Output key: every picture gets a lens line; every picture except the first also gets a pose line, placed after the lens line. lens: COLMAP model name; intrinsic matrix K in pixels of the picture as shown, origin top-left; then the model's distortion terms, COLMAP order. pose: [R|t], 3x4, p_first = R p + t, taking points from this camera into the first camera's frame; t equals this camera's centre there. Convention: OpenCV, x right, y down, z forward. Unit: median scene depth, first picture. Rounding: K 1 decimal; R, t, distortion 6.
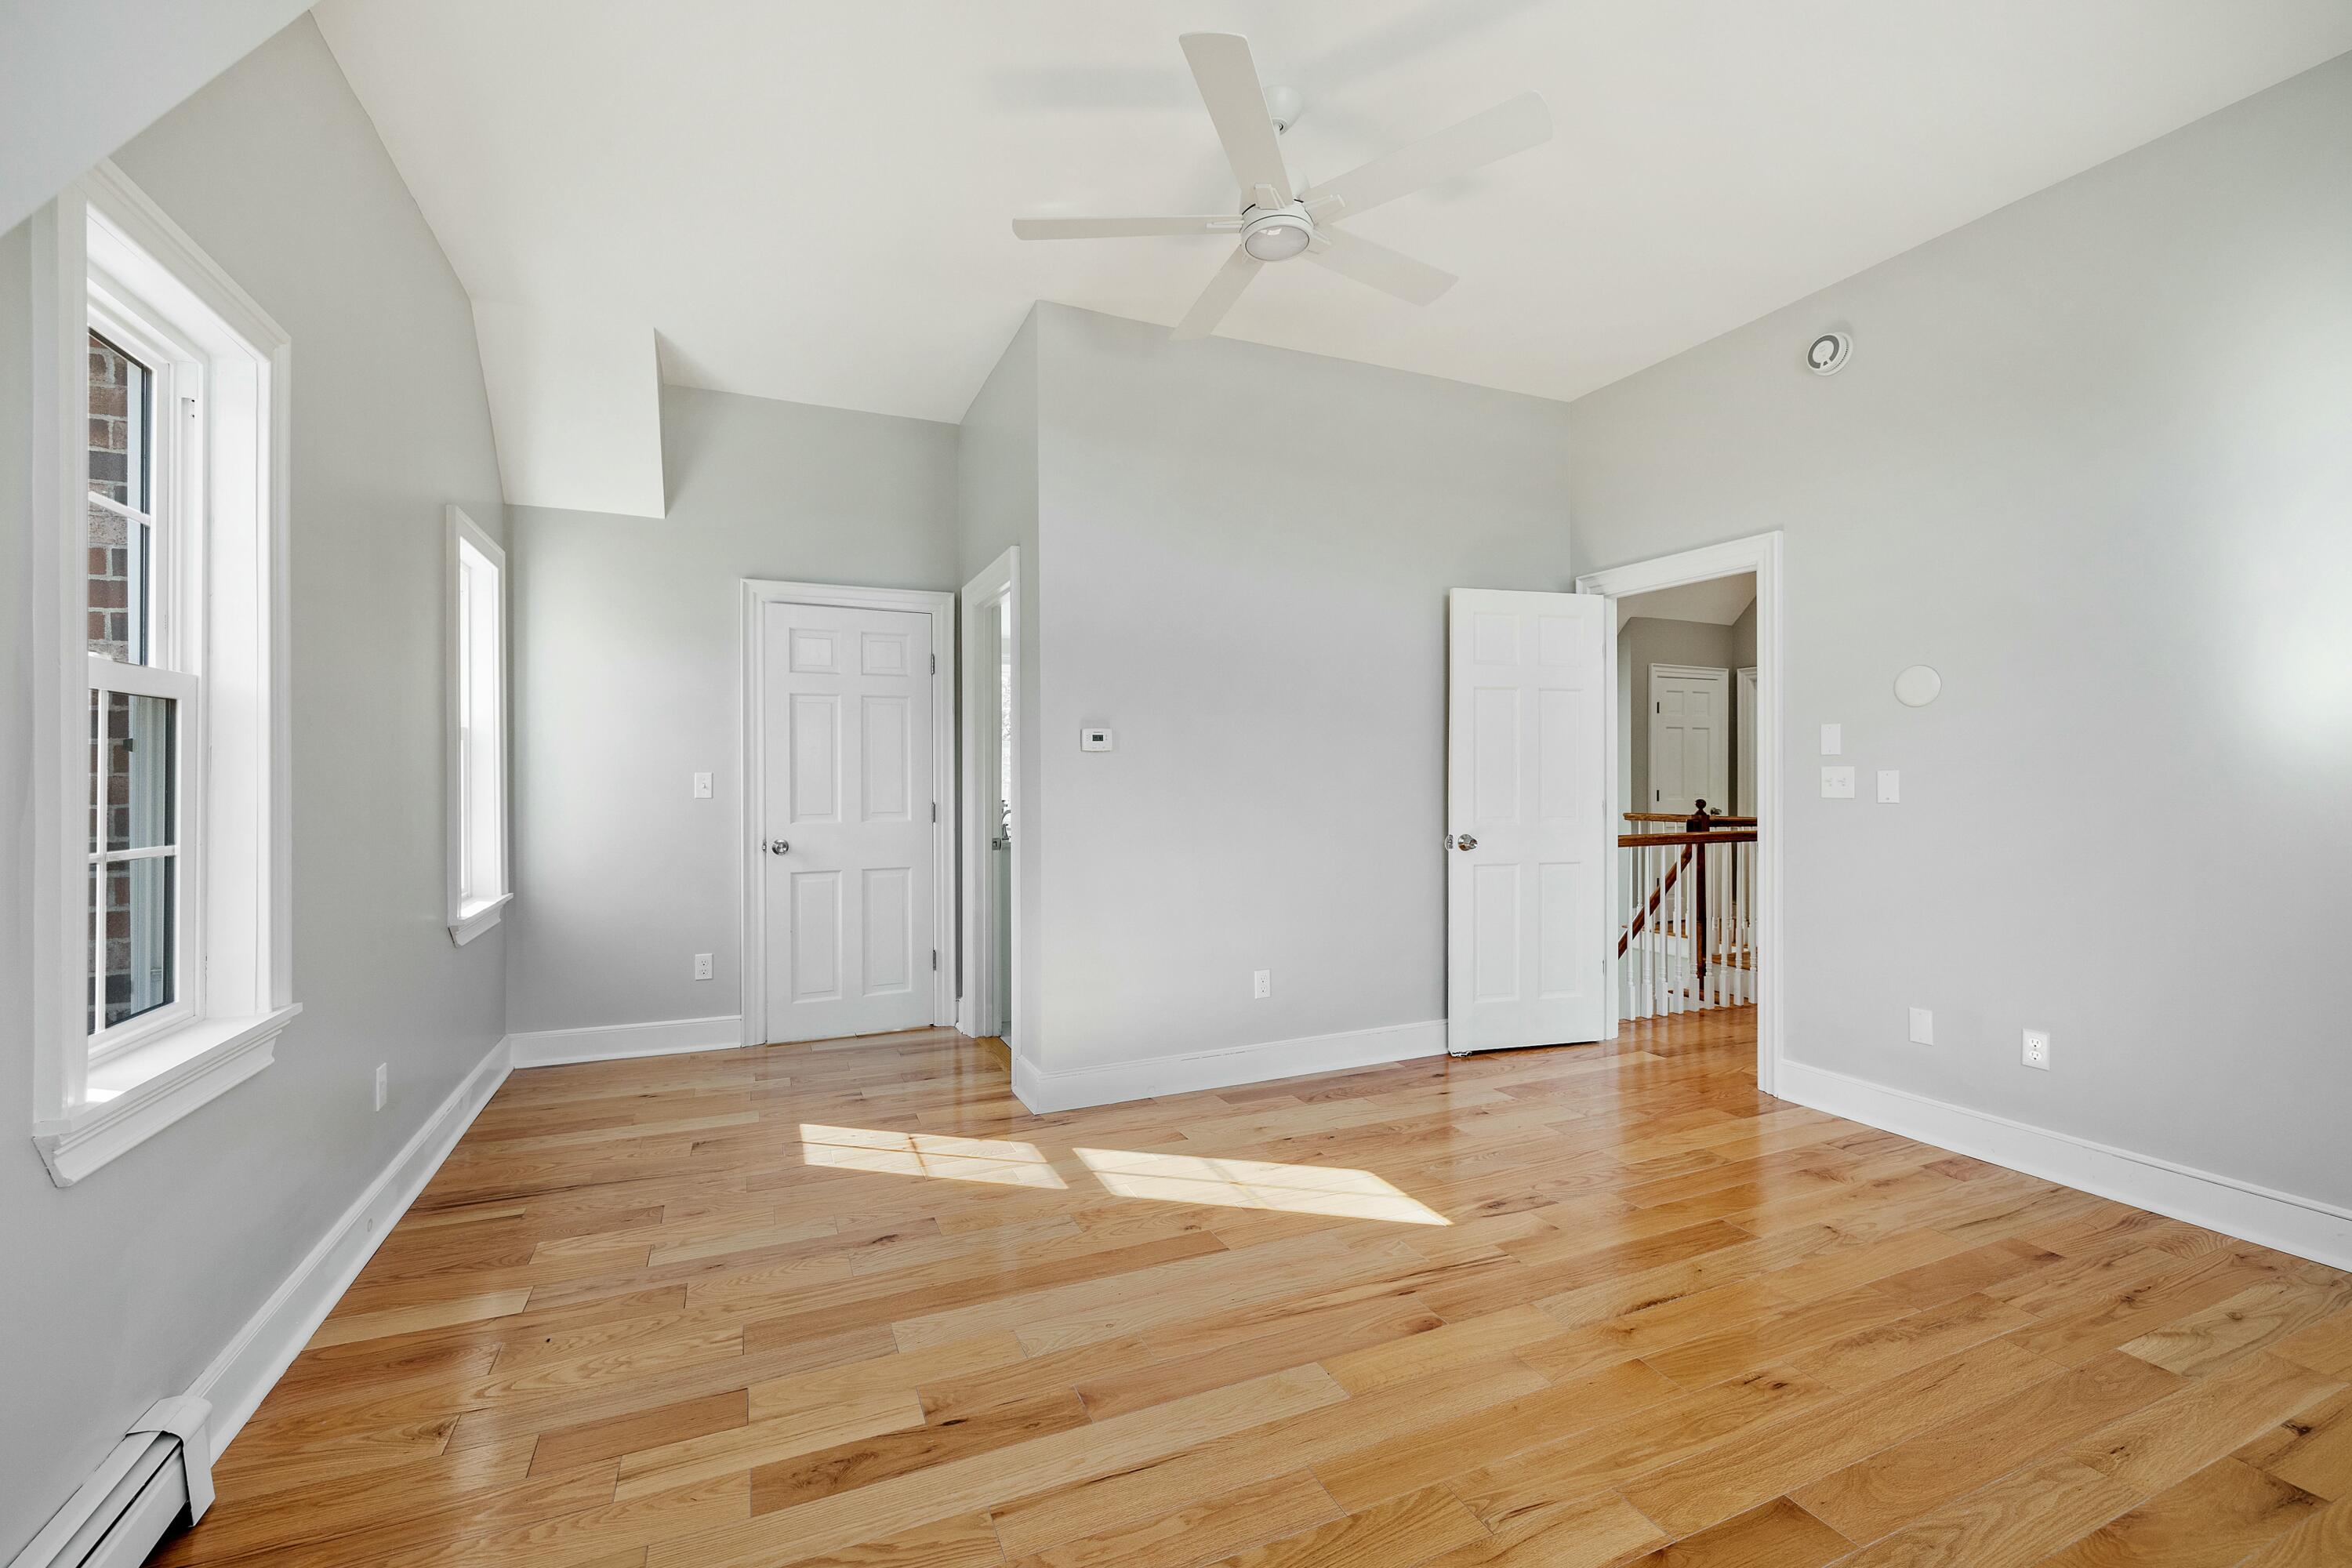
lens RADIAL K [[989.5, 0, 1158.6], [0, 989.5, 771.1], [0, 0, 1]] dist [0.000795, 0.000153]
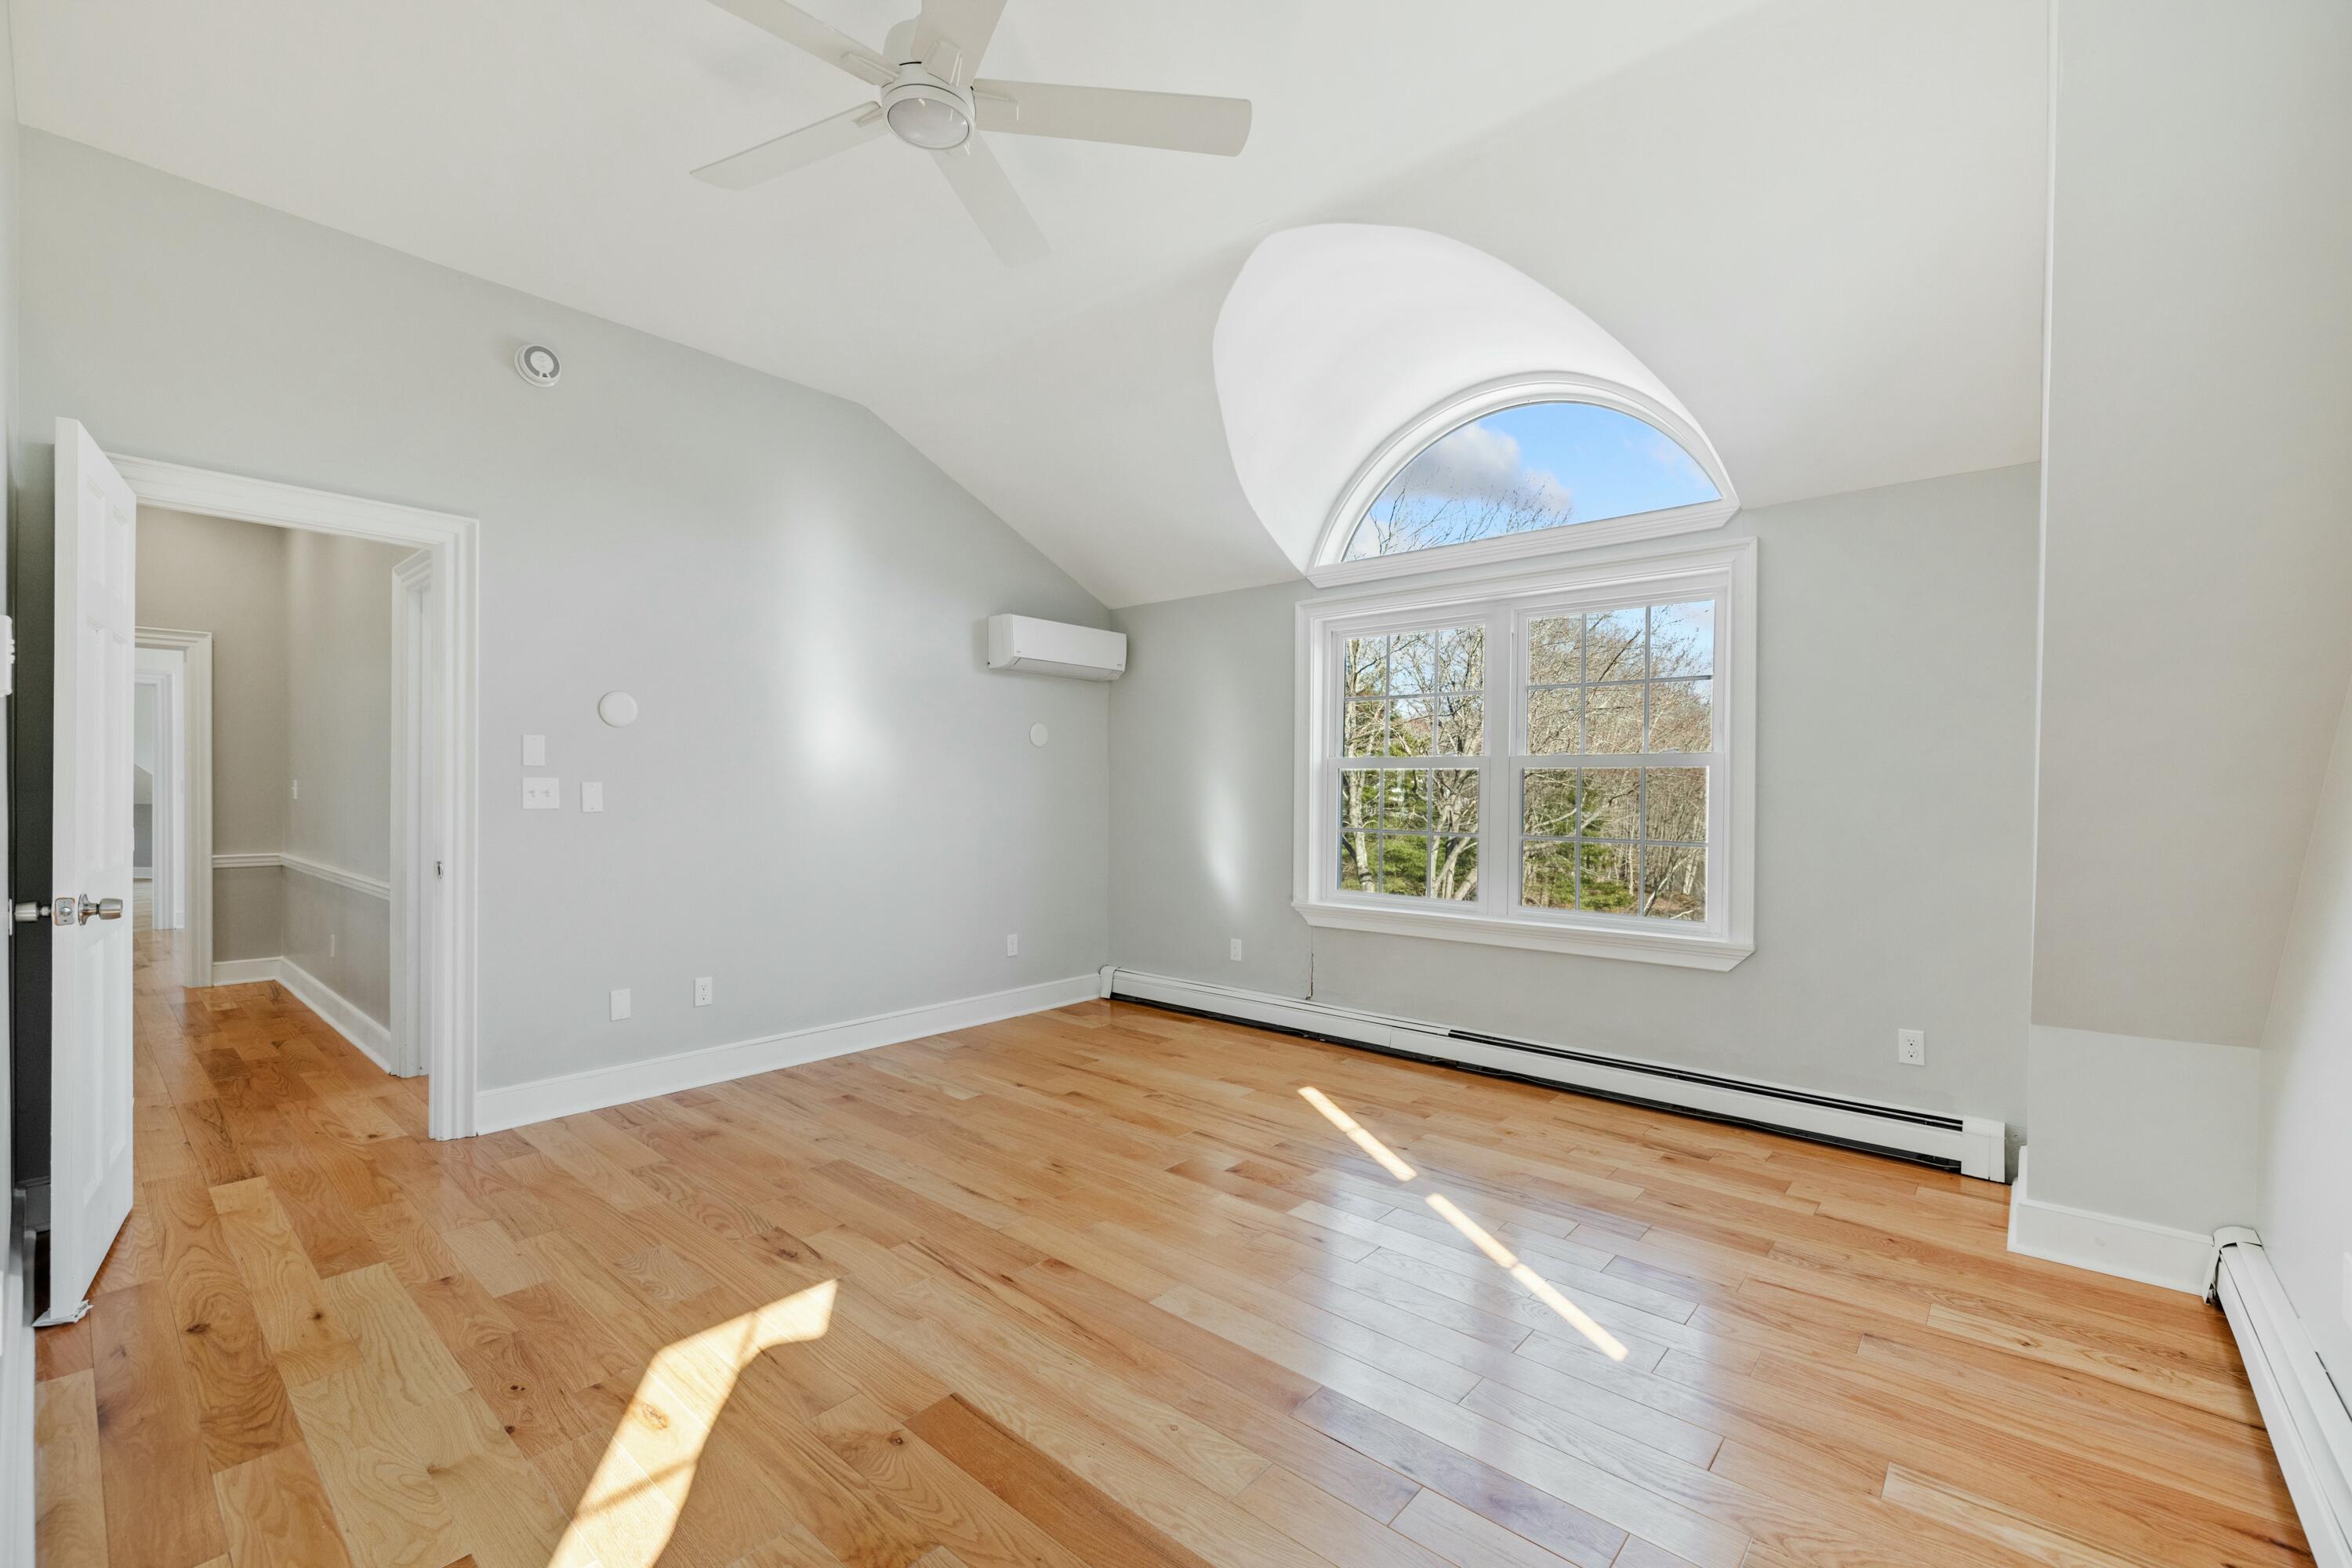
lens RADIAL K [[989.5, 0, 1180.8], [0, 989.5, 792.8], [0, 0, 1]] dist [0.000795, 0.000153]
pose [[-0.442550, -0.000711, 0.896744, -0.589932], [-0.009600, 0.999946, -0.003945, 0.009889], [-0.896693, -0.010354, -0.442533, 0.993643]]
